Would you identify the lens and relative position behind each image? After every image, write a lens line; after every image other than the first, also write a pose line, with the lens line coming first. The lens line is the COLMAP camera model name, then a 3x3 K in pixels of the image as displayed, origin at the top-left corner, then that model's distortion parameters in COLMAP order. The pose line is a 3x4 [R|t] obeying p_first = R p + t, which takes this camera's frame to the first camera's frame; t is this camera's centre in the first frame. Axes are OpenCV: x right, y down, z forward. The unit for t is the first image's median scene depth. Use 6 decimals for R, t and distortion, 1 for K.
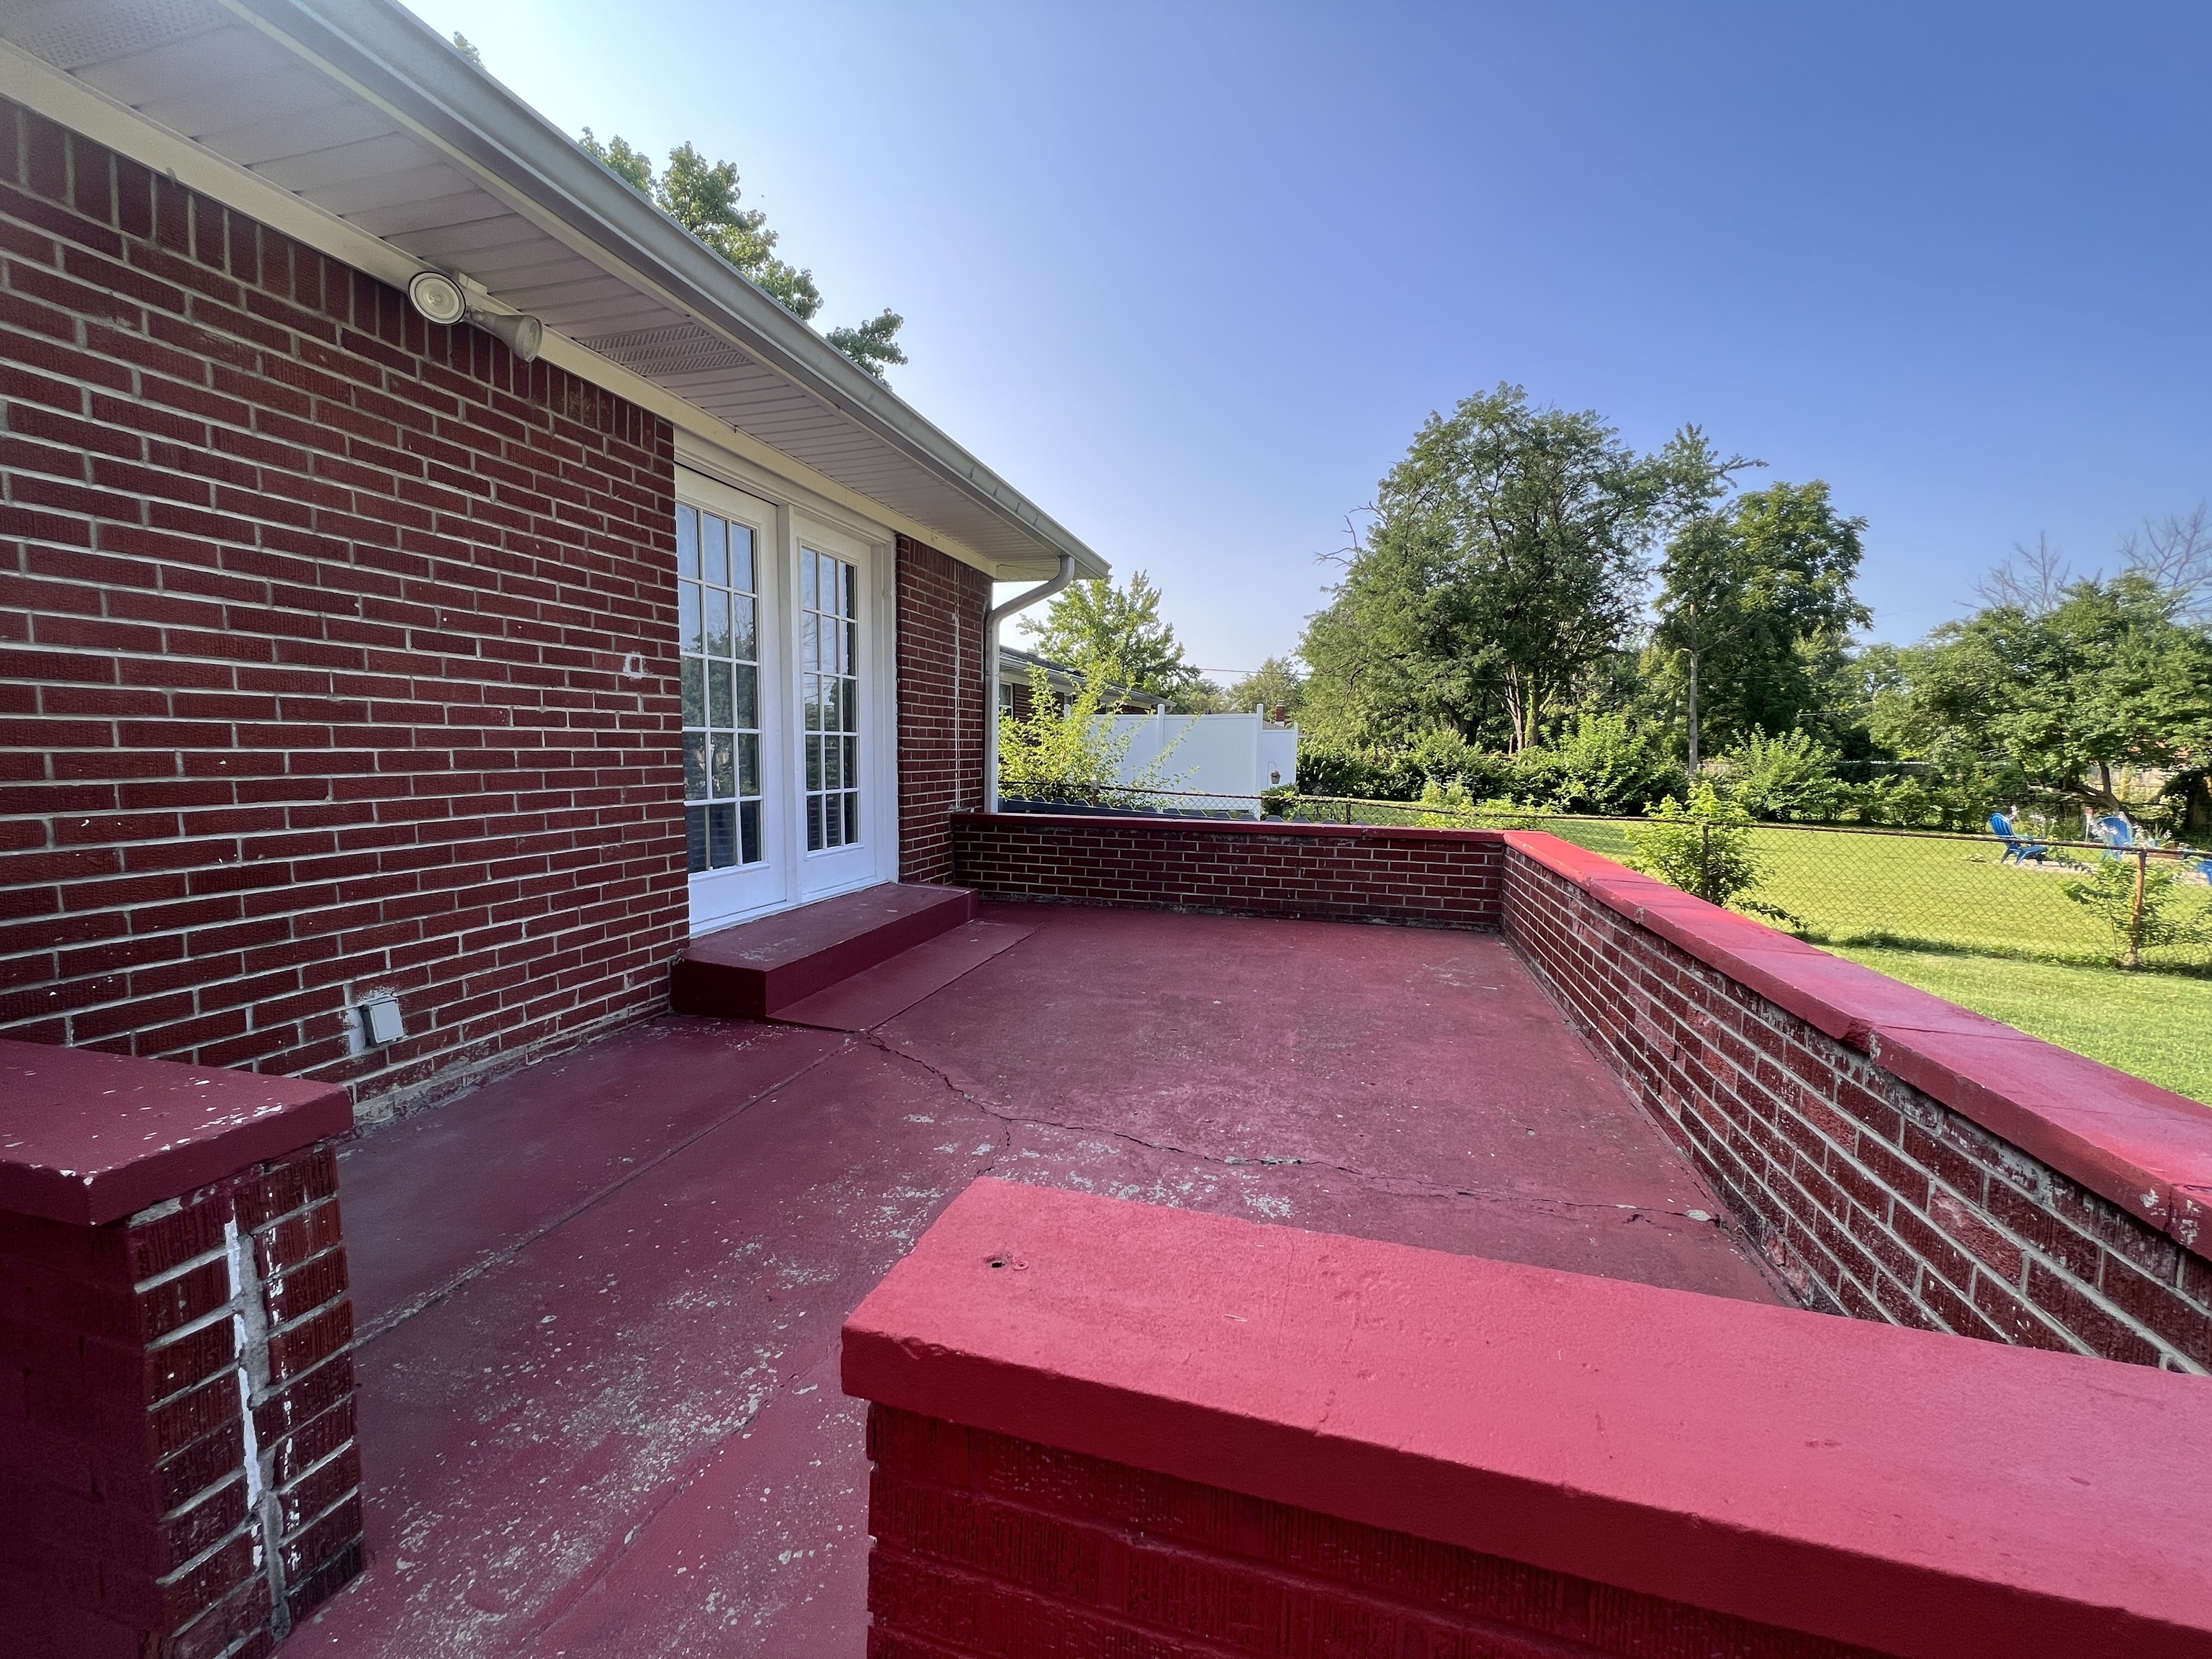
lens RADIAL K [[889.5, 0, 1108.1], [0, 889.5, 820.2], [0, 0, 1]] dist [-0.003369, 0.001567]
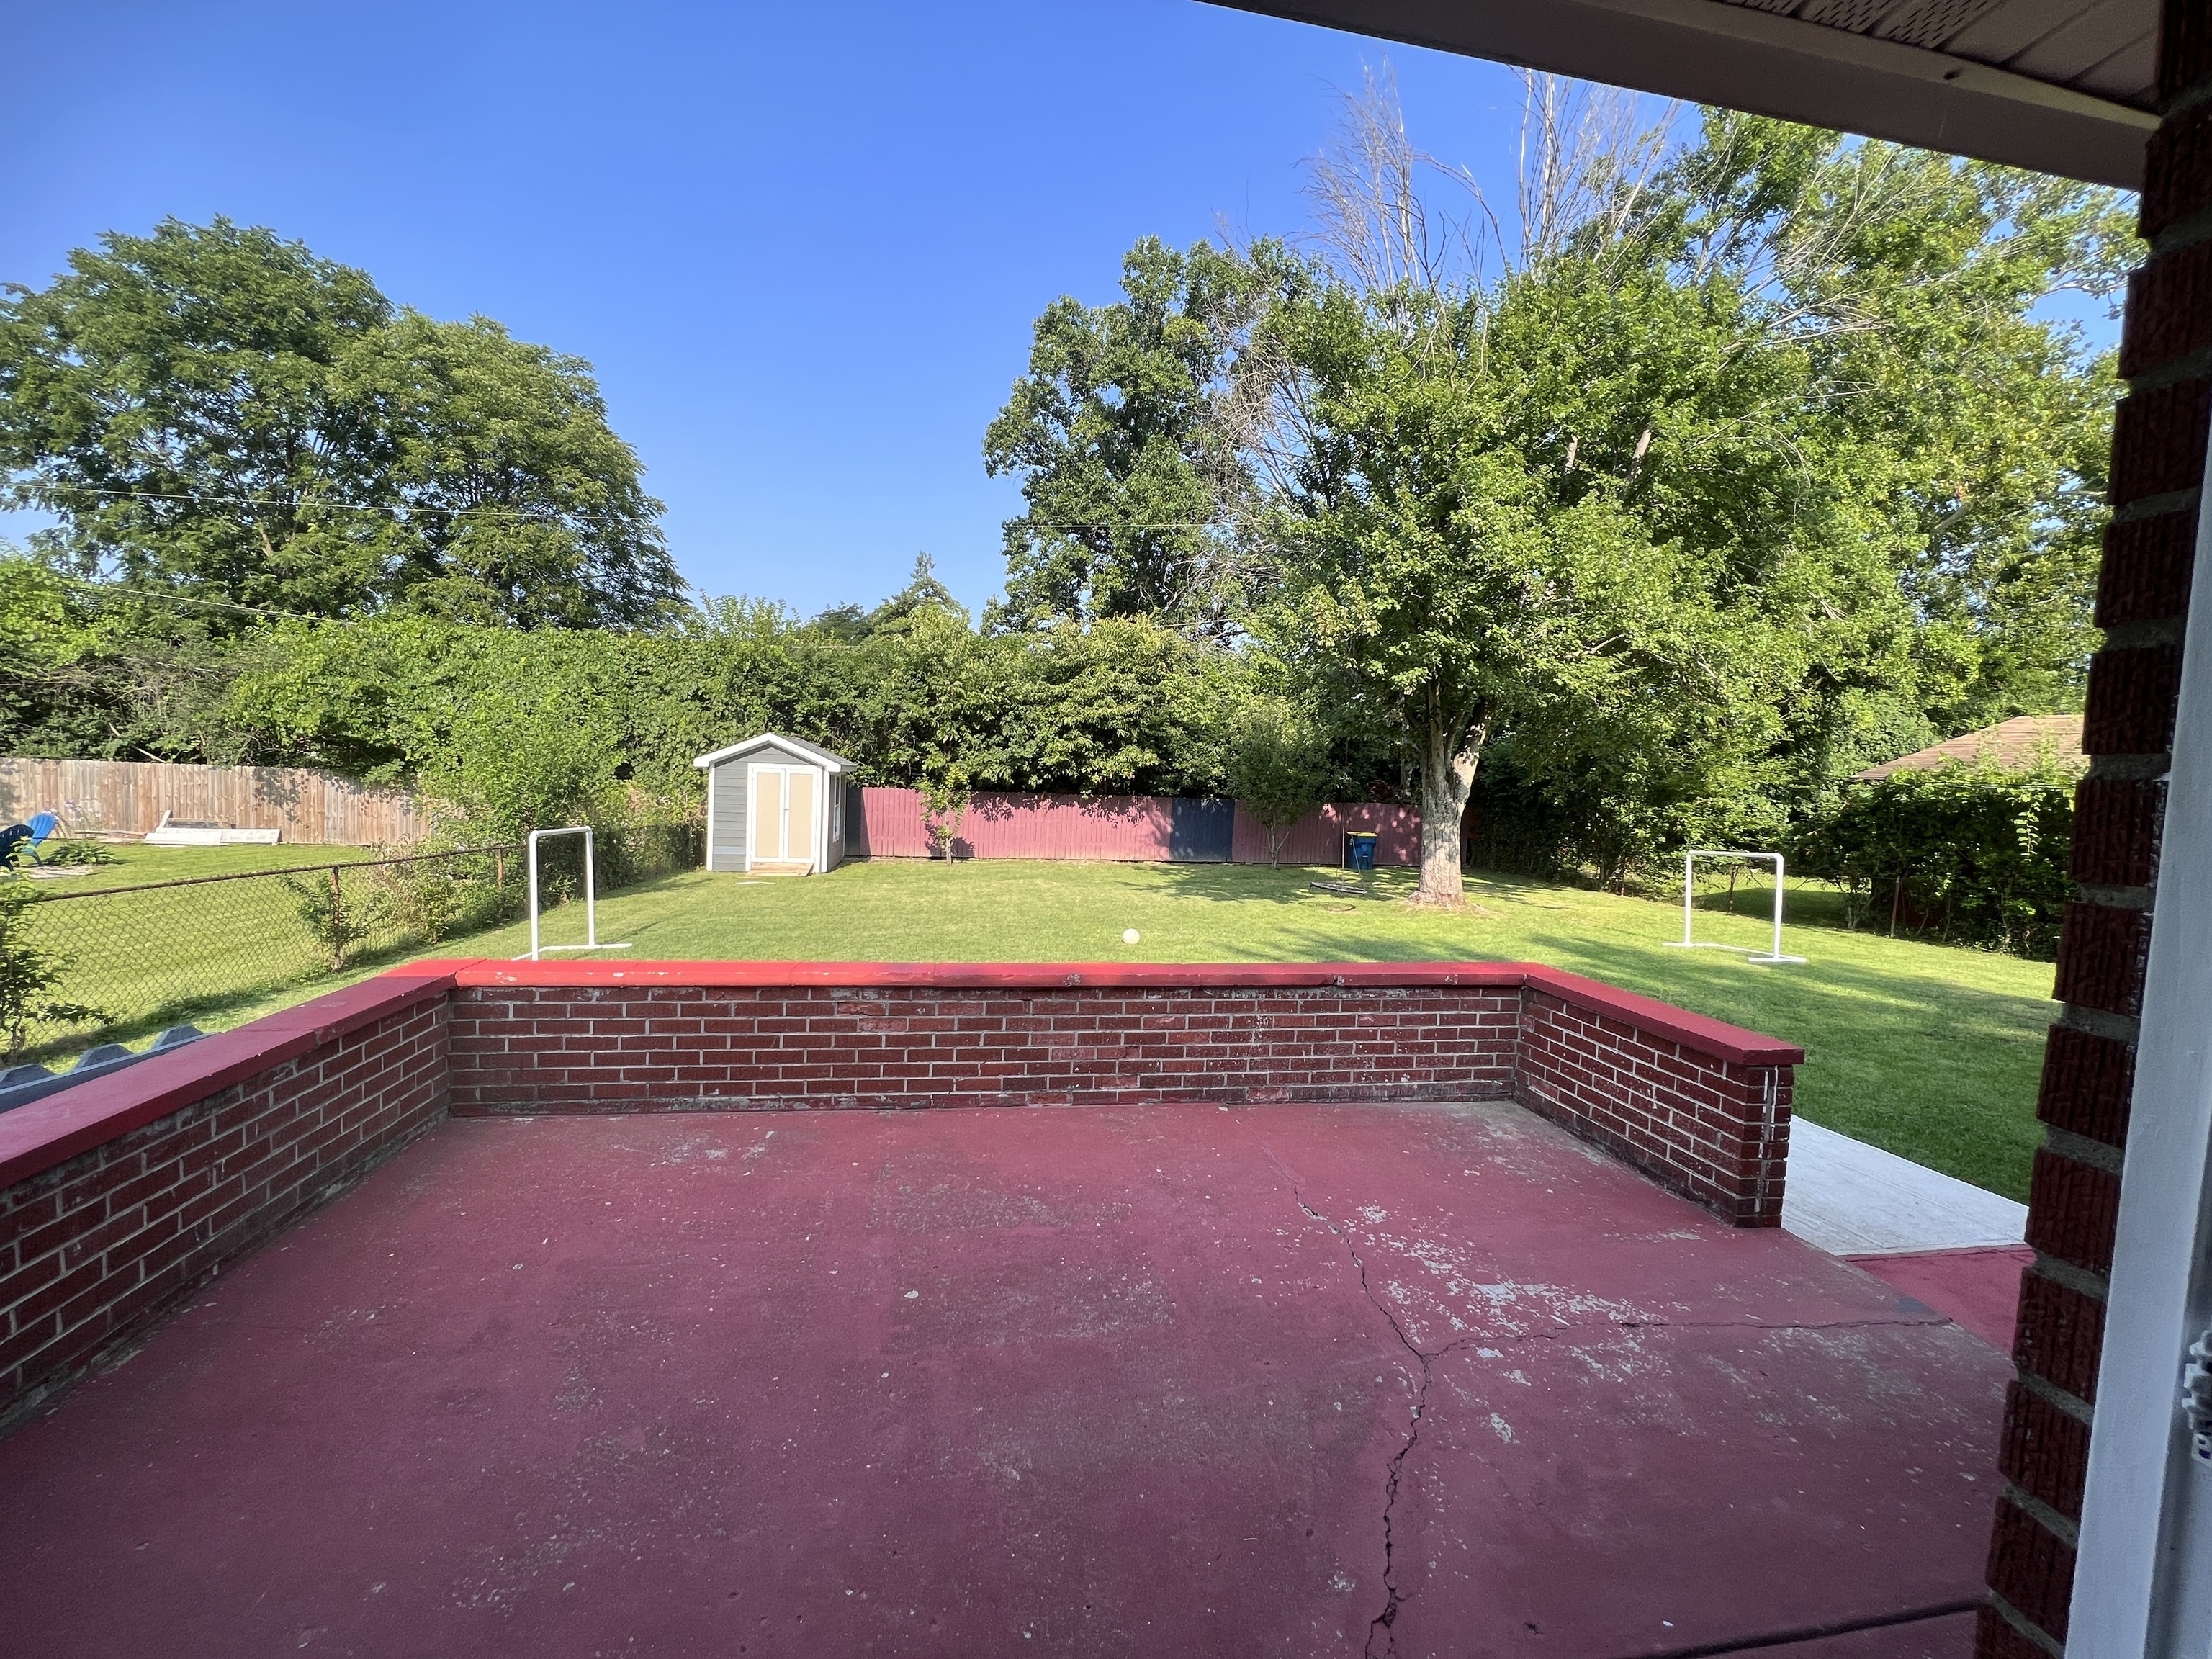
lens RADIAL K [[889.5, 0, 1106.2], [0, 889.5, 835.5], [0, 0, 1]] dist [-0.003369, 0.001567]
pose [[-0.430342, -0.094295, 0.897727, -0.638010], [0.025044, 0.992899, 0.116296, -0.267241], [-0.902318, 0.072530, -0.424924, 1.417603]]
